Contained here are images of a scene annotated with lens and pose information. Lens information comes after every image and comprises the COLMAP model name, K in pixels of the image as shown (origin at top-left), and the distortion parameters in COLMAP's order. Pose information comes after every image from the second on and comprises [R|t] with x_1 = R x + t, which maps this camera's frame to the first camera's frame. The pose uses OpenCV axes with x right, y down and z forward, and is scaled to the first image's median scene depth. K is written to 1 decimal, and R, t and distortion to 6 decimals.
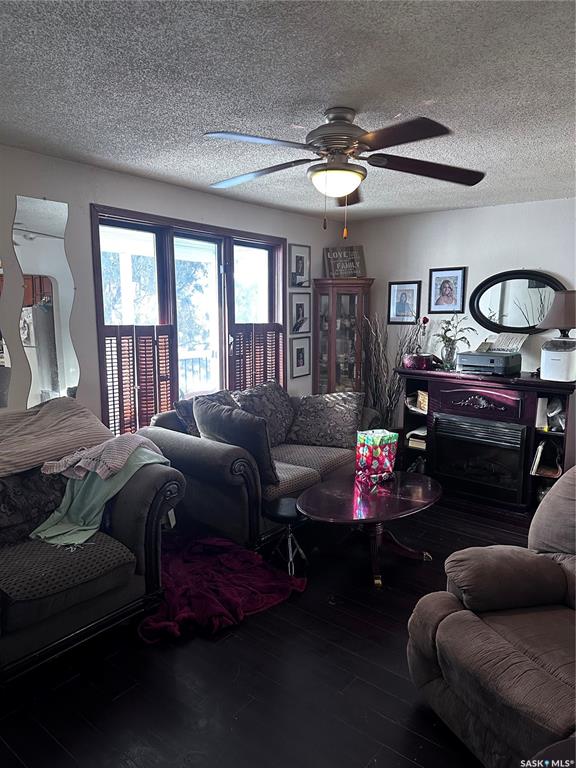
lens RADIAL K [[545.9, 0, 289.5], [0, 545.9, 387.8], [0, 0, 1]] dist [0.047291, -0.045868]
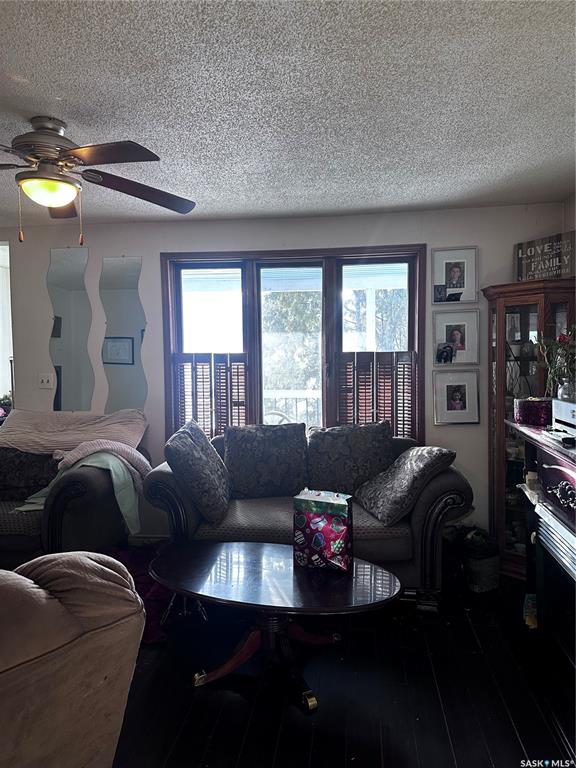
lens RADIAL K [[545.9, 0, 287.3], [0, 545.9, 383.7], [0, 0, 1]] dist [0.047291, -0.045868]
pose [[0.490863, 0.028773, -0.870762, 0.709777], [-0.110771, 0.993404, -0.029618, -0.034854], [0.864166, 0.110994, 0.490812, 0.562033]]
